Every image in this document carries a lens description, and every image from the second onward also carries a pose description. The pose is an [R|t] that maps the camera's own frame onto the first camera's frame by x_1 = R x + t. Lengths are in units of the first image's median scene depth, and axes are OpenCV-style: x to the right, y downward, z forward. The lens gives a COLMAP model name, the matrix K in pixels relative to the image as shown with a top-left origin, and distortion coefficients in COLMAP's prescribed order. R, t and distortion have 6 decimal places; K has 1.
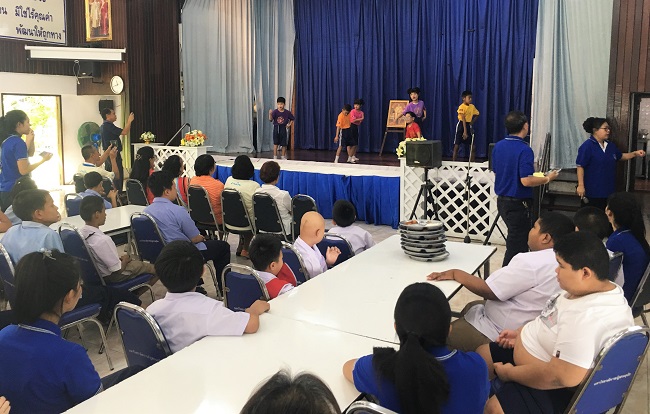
lens RADIAL K [[535.9, 0, 333.1], [0, 535.9, 159.3], [0, 0, 1]] dist [0.042425, -0.047769]
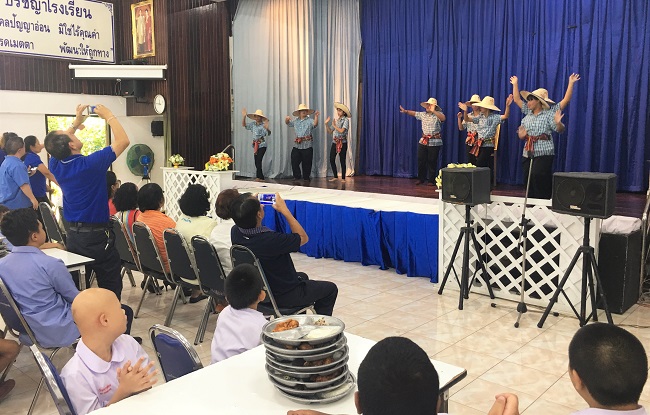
lens RADIAL K [[535.9, 0, 329.5], [0, 535.9, 190.0], [0, 0, 1]] dist [0.042425, -0.047769]
pose [[0.975768, 0.016216, -0.218207, 0.095451], [-0.013242, 0.999799, 0.015086, -0.007595], [0.218408, -0.011831, 0.975786, 0.158688]]
